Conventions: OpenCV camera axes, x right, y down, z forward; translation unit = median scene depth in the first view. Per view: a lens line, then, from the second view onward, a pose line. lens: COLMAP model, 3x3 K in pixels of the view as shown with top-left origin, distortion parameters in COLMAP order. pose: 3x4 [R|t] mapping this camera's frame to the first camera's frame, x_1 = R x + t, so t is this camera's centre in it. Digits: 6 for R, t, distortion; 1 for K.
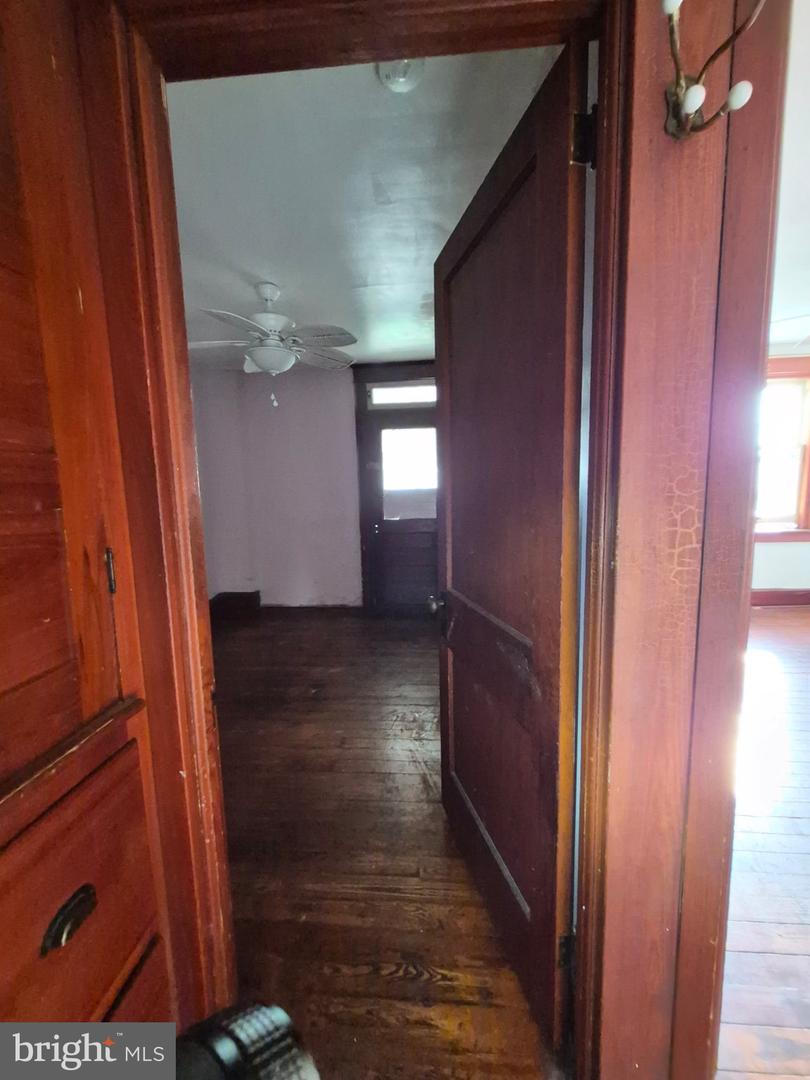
lens RADIAL K [[424.1, 0, 404.2], [0, 424.1, 536.7], [0, 0, 1]] dist [-0.002357, -0.000053]
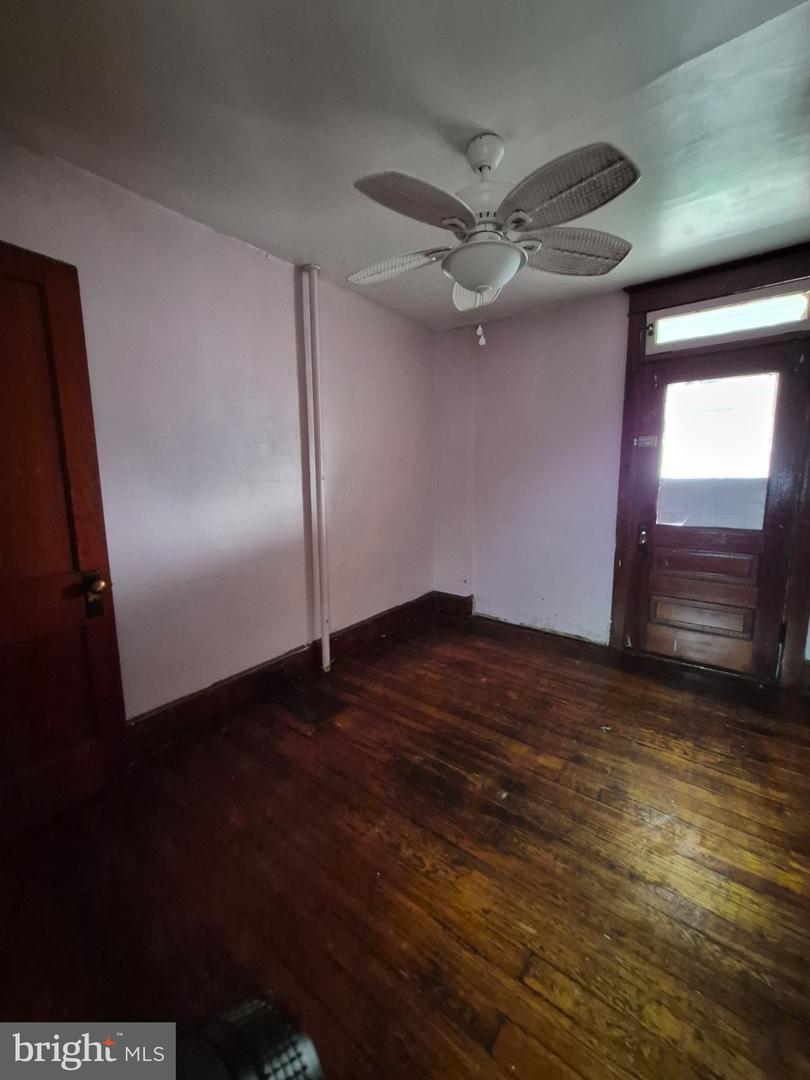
lens RADIAL K [[424.1, 0, 408.0], [0, 424.1, 533.2], [0, 0, 1]] dist [-0.002357, -0.000053]
pose [[0.841175, 0.093137, -0.532683, -0.022879], [-0.076435, 0.995645, 0.053382, -0.034126], [0.535334, -0.004188, 0.844630, 0.272541]]
